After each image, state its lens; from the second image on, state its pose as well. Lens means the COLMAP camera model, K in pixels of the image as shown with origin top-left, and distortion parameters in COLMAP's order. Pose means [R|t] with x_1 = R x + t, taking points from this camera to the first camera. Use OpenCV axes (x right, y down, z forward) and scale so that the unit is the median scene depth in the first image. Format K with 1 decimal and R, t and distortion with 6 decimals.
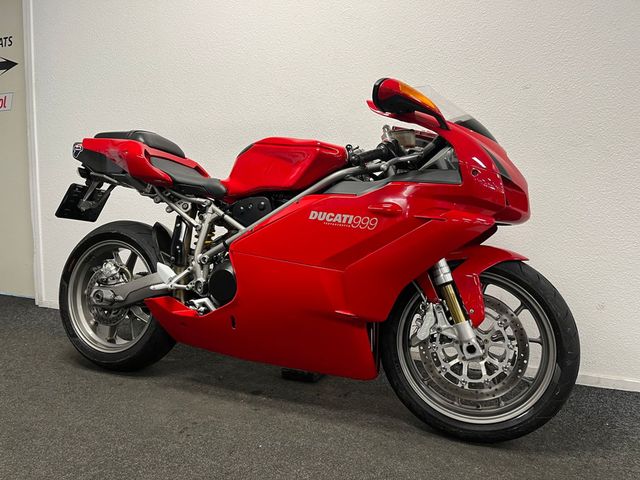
lens RADIAL K [[481.4, 0, 320.0], [0, 481.4, 240.0], [0, 0, 1]] dist [0.035240, -0.007343]
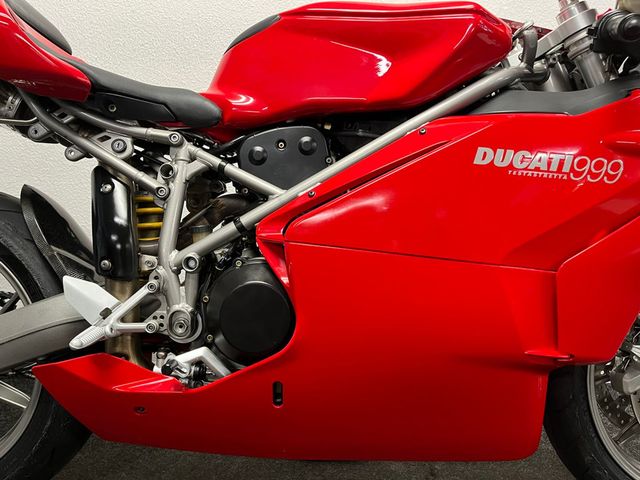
lens RADIAL K [[493.0, 0, 323.4], [0, 493.0, 234.2], [0, 0, 1]] dist [0.015951, -0.003639]
pose [[0.922387, -0.047840, 0.383293, -0.300732], [0.034255, 0.998522, 0.042194, -0.000809], [-0.384745, -0.025789, 0.922663, 0.530906]]
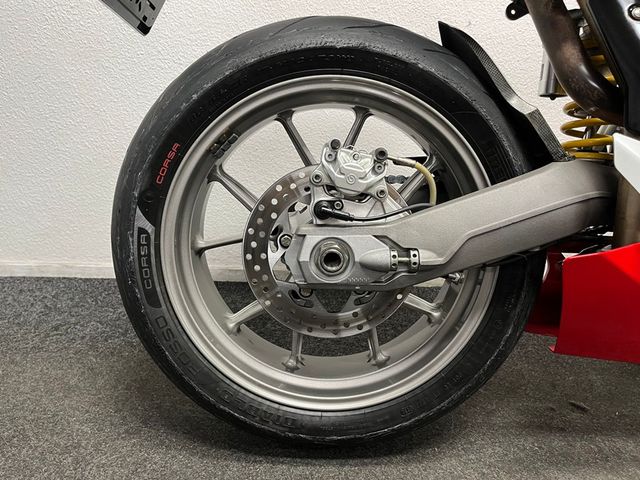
lens RADIAL K [[493.0, 0, 323.4], [0, 493.0, 234.2], [0, 0, 1]] dist [0.015951, -0.003639]
pose [[0.923821, -0.098244, 0.370004, -0.645540], [0.023804, 0.979381, 0.200613, 0.041937], [-0.382084, -0.176523, 0.907112, 0.802245]]
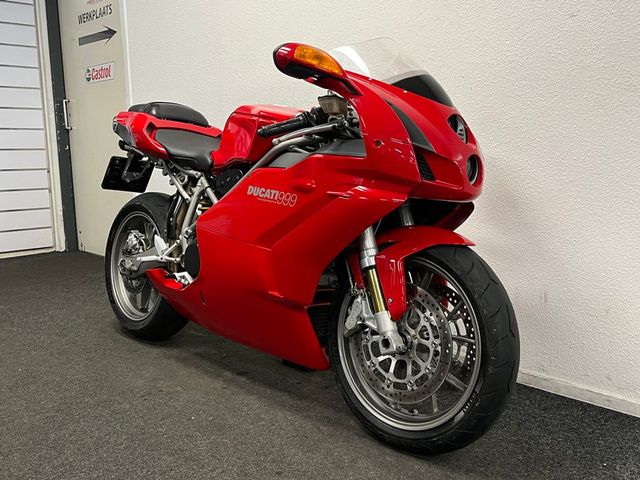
lens RADIAL K [[638.7, 0, 320.0], [0, 638.7, 240.0], [0, 0, 1]] dist [0.061677, 0.001419]
pose [[0.911683, 0.033174, -0.409553, 0.549447], [-0.012331, 0.998496, 0.053429, -0.019474], [0.410709, -0.043661, 0.910721, -0.088107]]
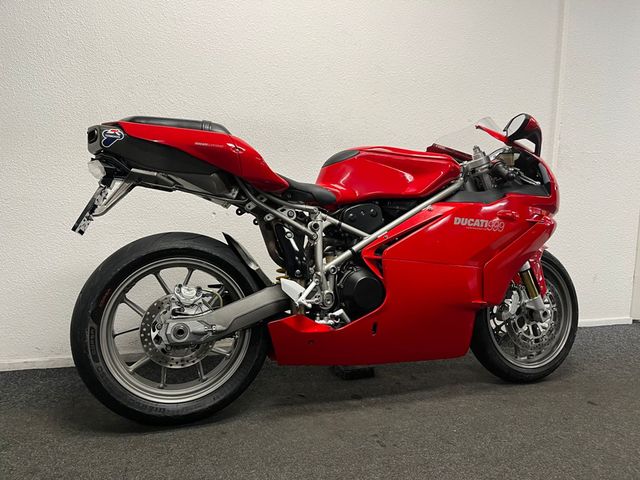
lens RADIAL K [[481.4, 0, 320.0], [0, 481.4, 240.0], [0, 0, 1]] dist [0.035240, -0.007343]
pose [[0.750839, -0.052974, 0.658358, -0.882714], [0.044855, 0.998567, 0.029193, -0.047136], [-0.658961, 0.007611, 0.752139, 0.303907]]
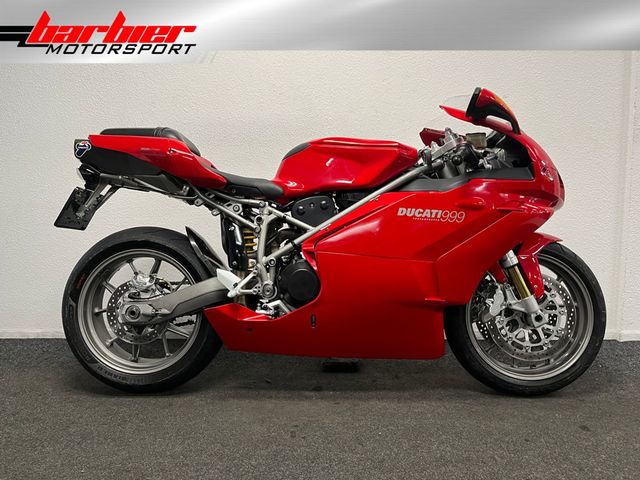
lens RADIAL K [[481.4, 0, 320.0], [0, 481.4, 240.0], [0, 0, 1]] dist [0.035240, -0.007343]
pose [[0.939055, -0.061445, 0.338231, -0.477024], [0.057193, 0.998109, 0.022533, -0.020116], [-0.338976, -0.001815, 0.940793, 0.046970]]
